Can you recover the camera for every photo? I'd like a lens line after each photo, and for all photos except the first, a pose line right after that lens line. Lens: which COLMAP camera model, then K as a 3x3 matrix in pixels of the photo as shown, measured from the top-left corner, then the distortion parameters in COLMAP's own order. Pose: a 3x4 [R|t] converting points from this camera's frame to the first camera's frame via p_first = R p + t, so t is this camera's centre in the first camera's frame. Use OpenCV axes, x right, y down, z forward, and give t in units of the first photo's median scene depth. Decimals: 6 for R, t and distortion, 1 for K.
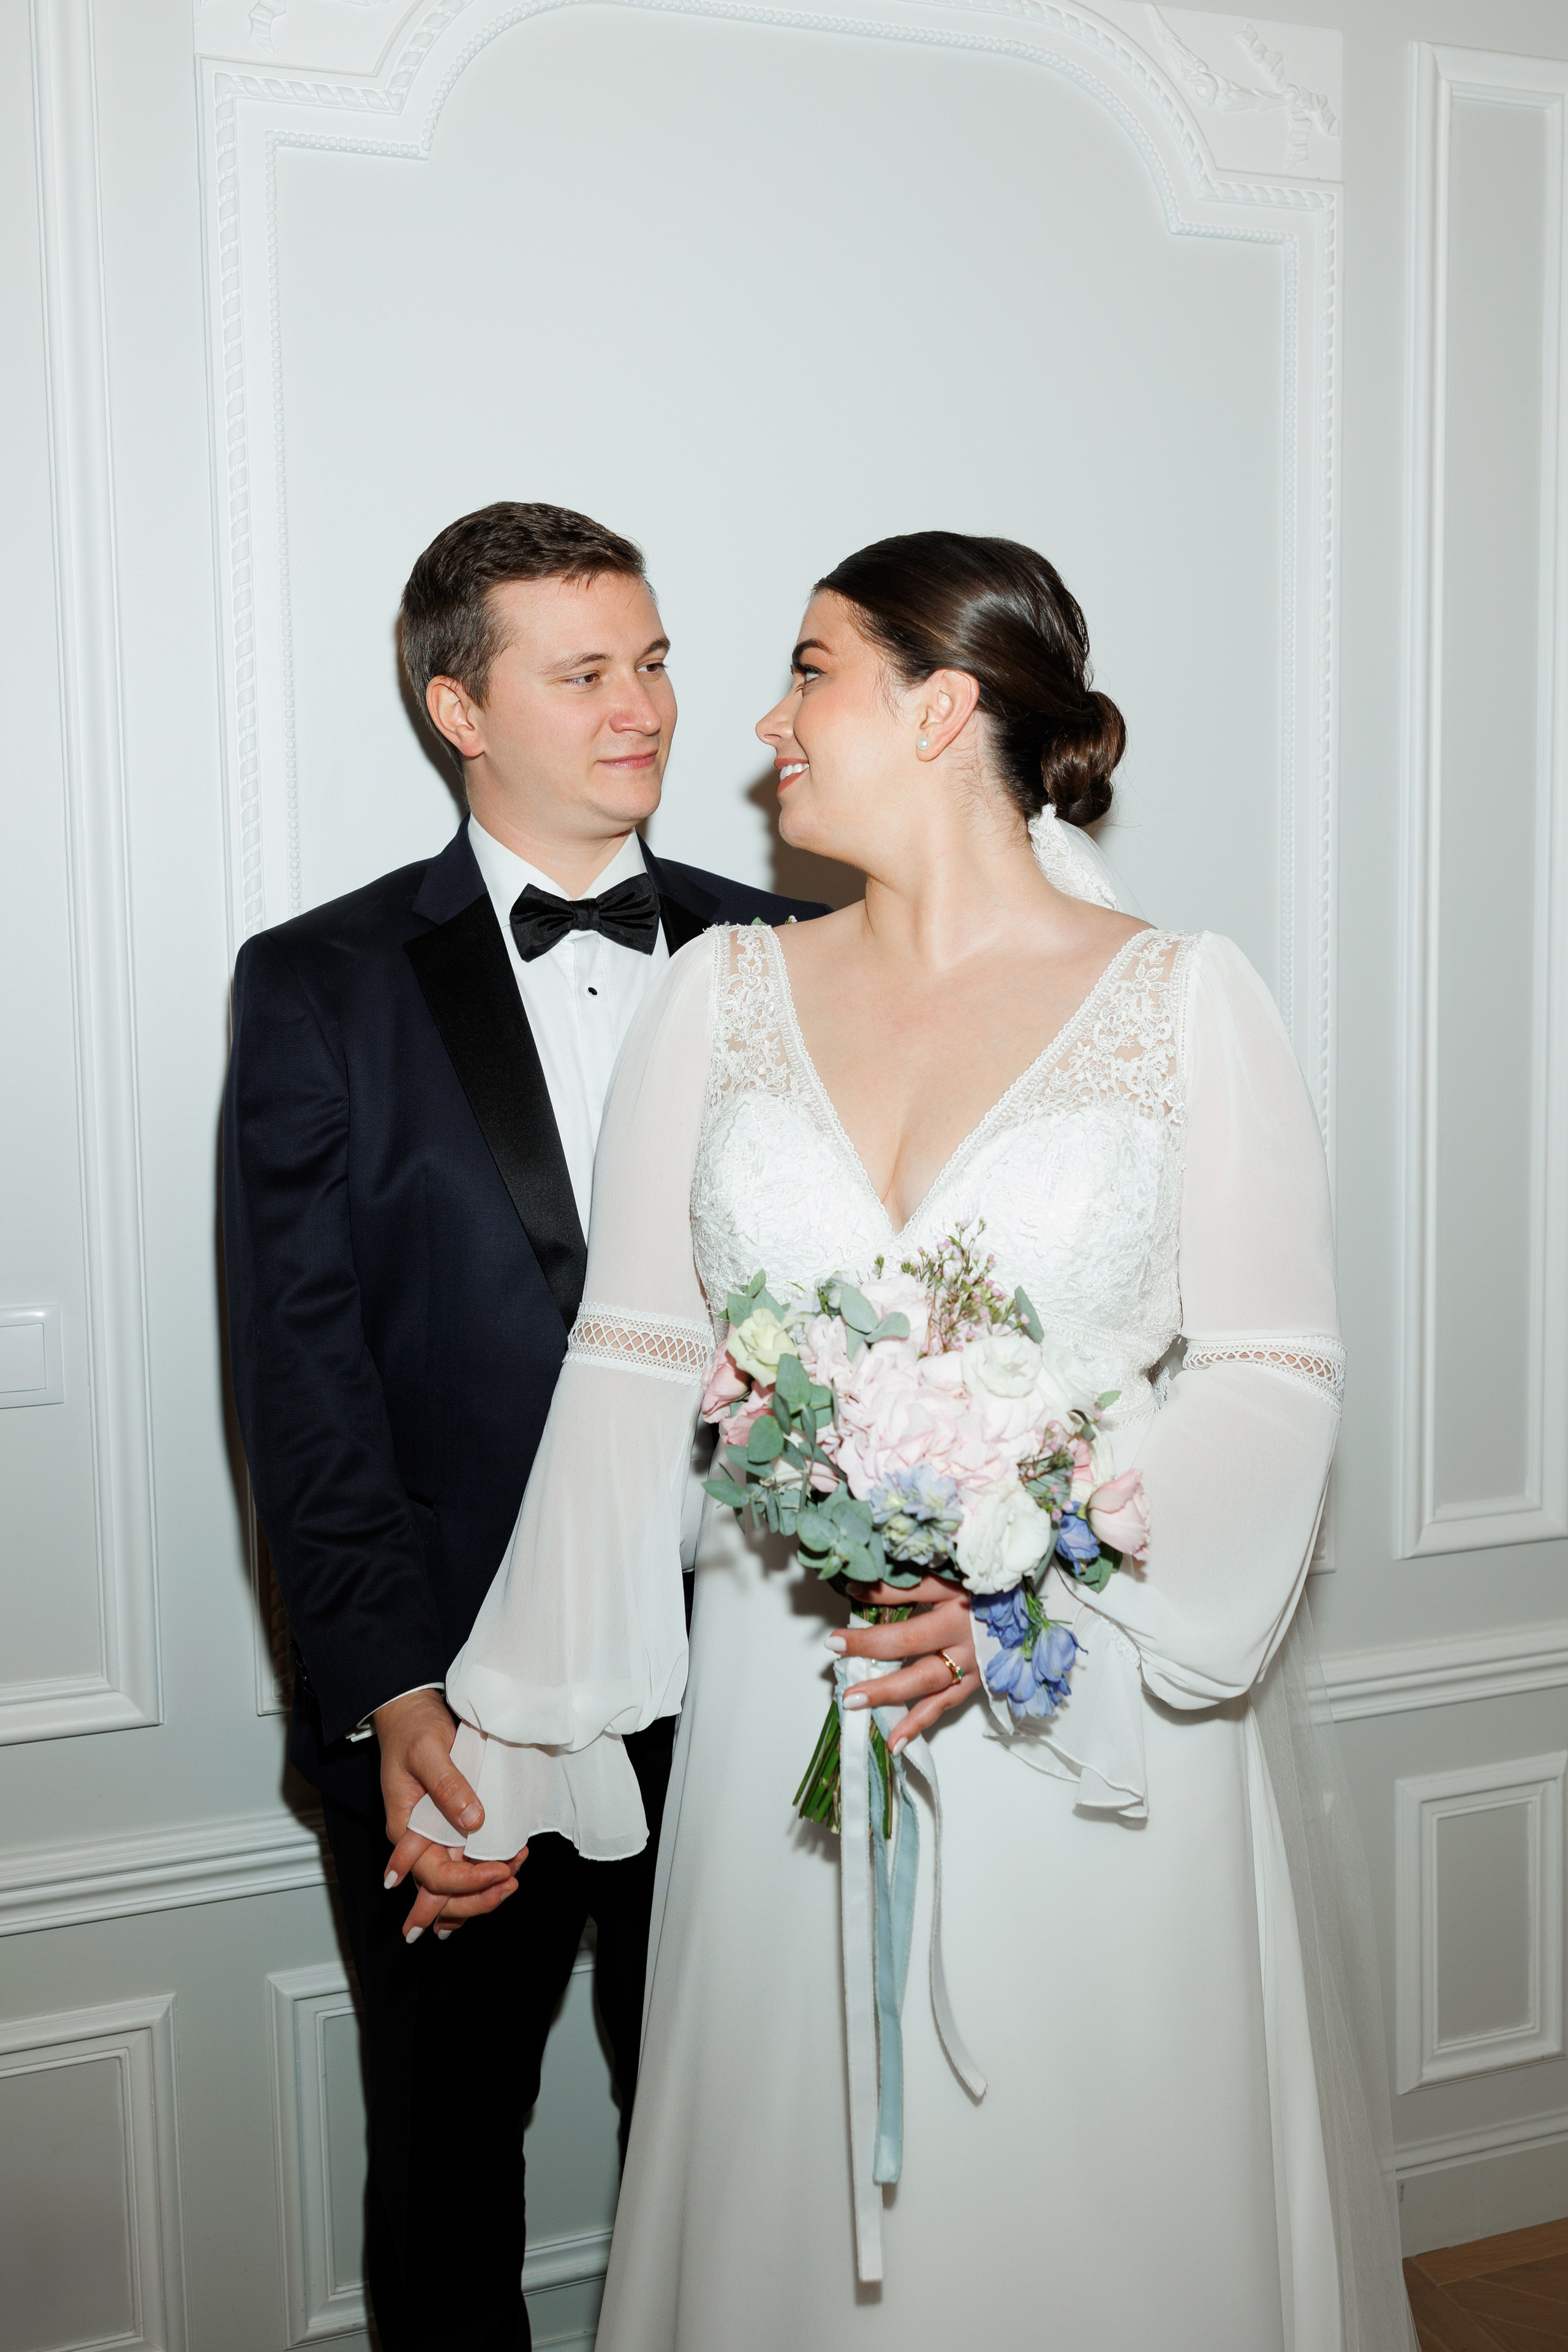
lens RADIAL K [[1951.7, 0, 771.7], [0, 1951.7, 1175.6], [0, 0, 1]] dist [0.024389, -0.011670]
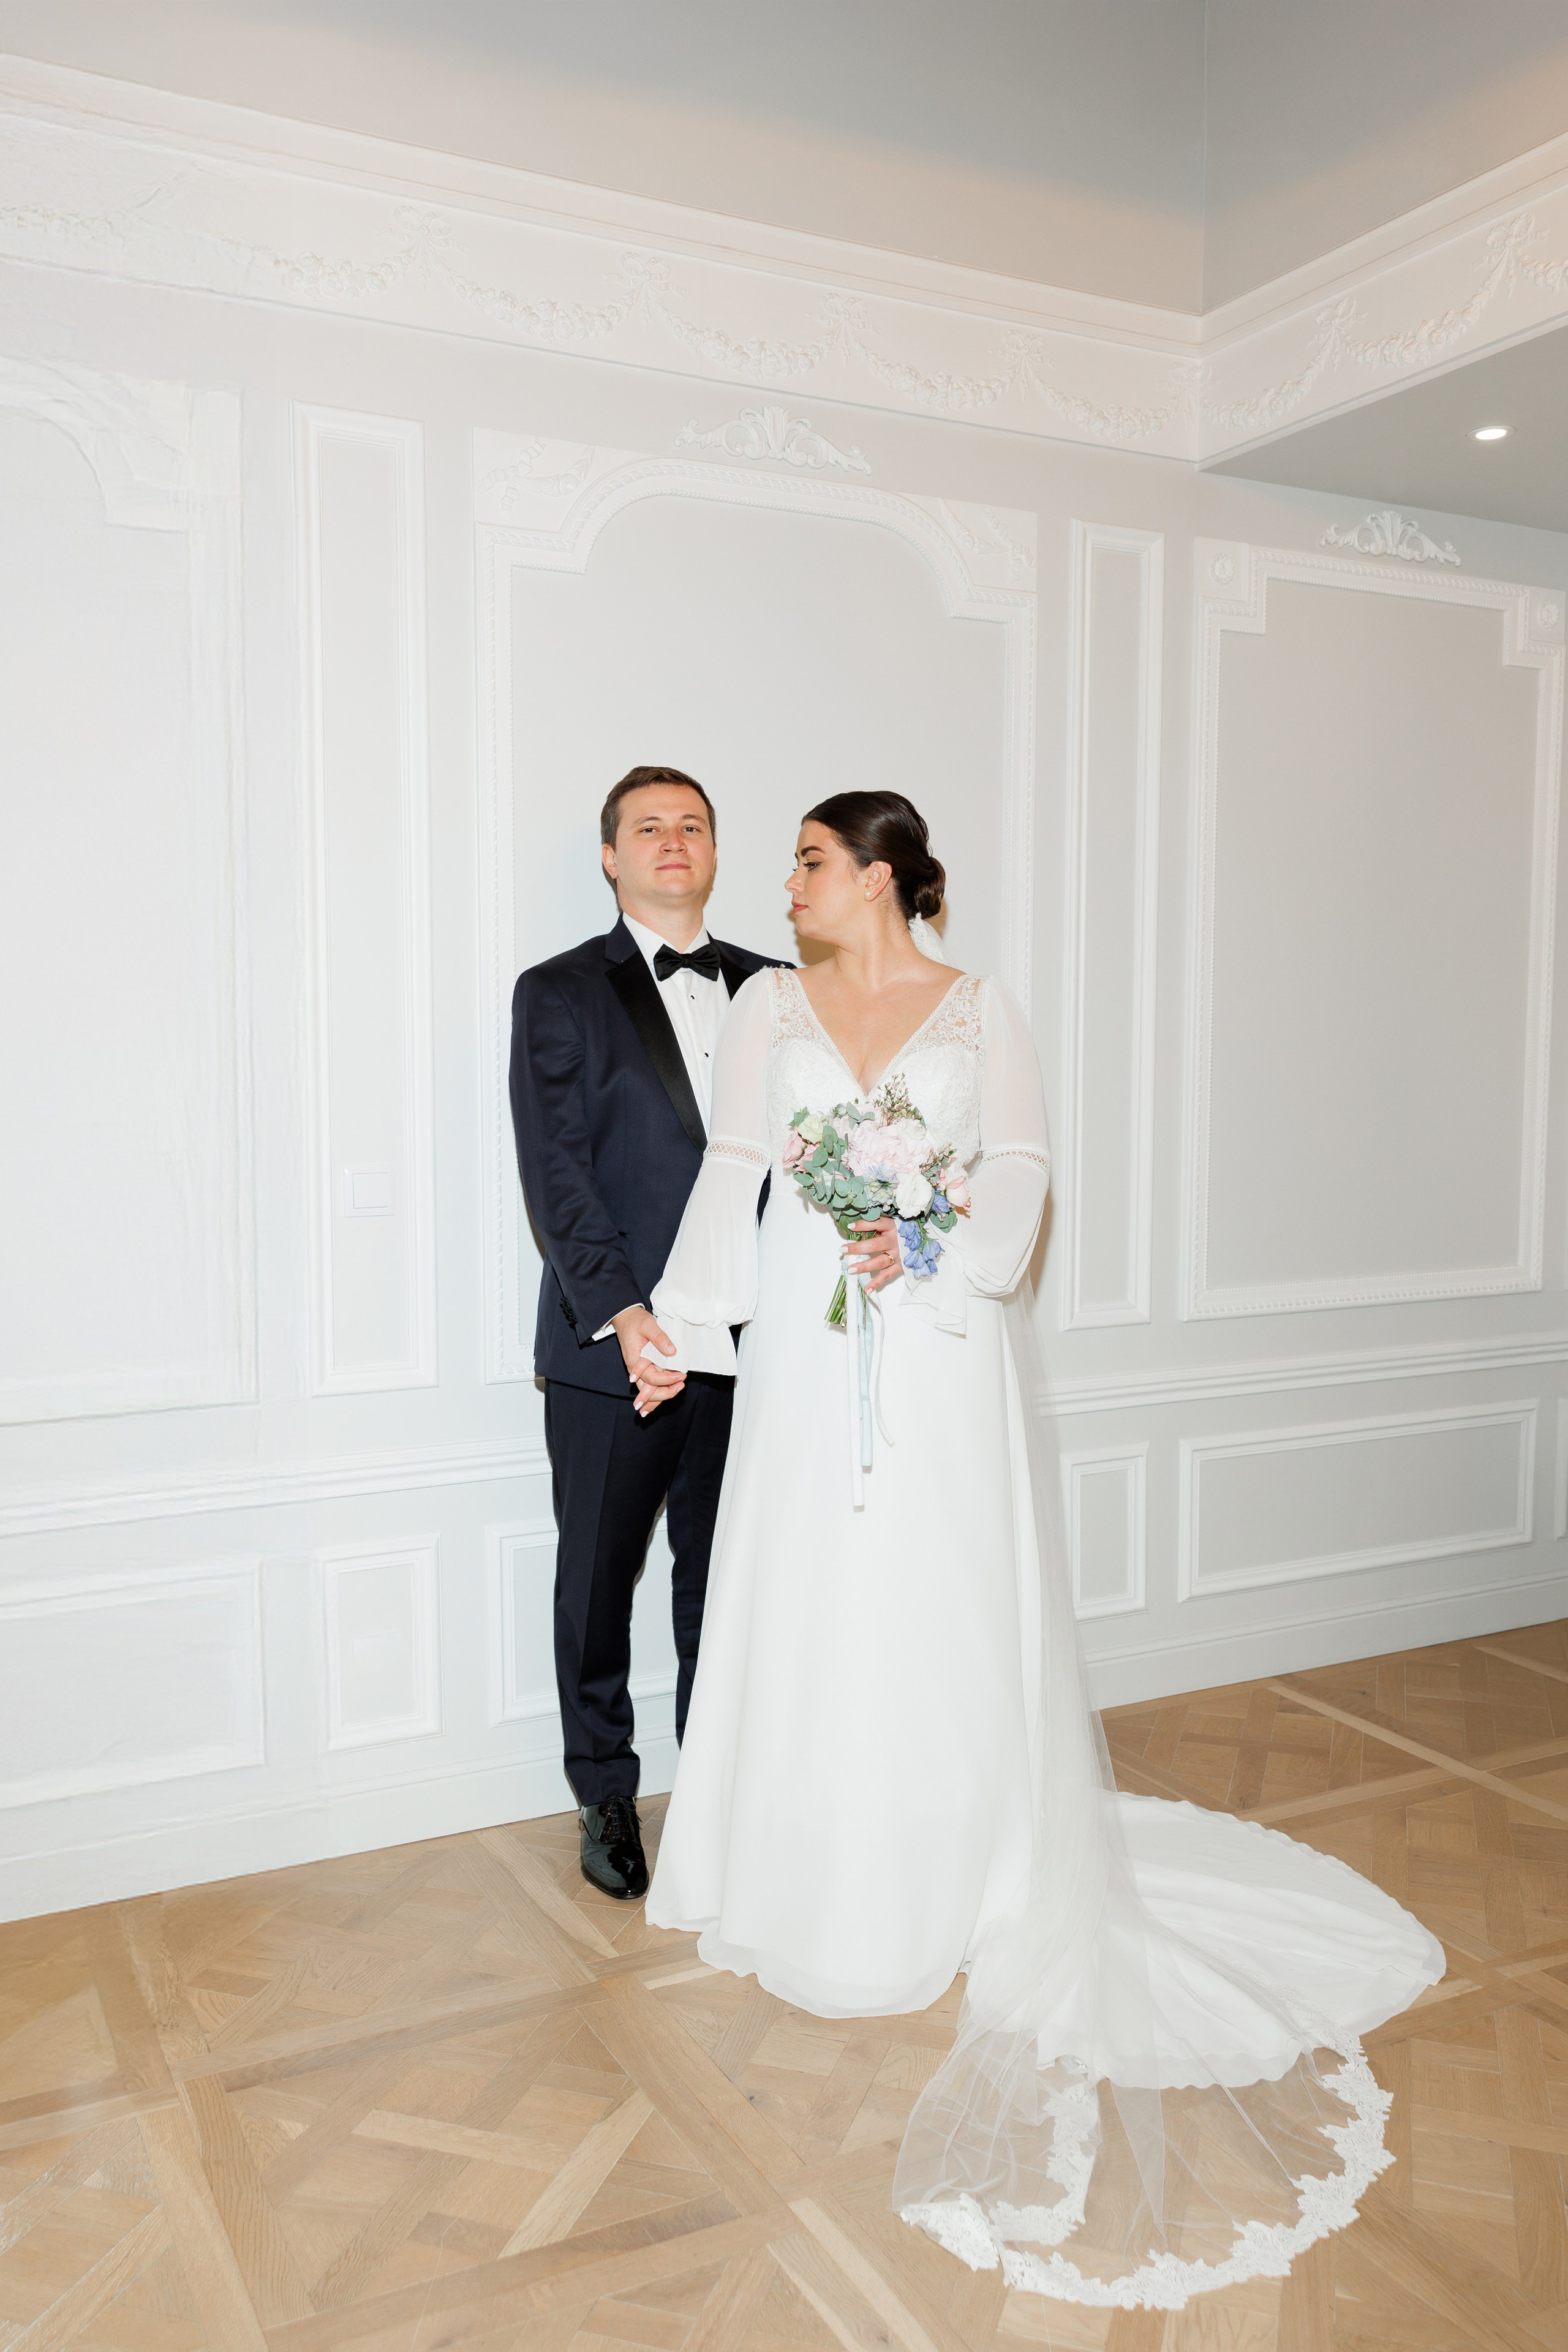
lens RADIAL K [[1951.7, 0, 788.1], [0, 1951.7, 1170.2], [0, 0, 1]] dist [0.024389, -0.011670]
pose [[0.986091, 0.019715, 0.165034, -0.381059], [-0.013024, 0.999053, -0.041526, 0.201262], [-0.165696, 0.038799, 0.985413, -1.232012]]
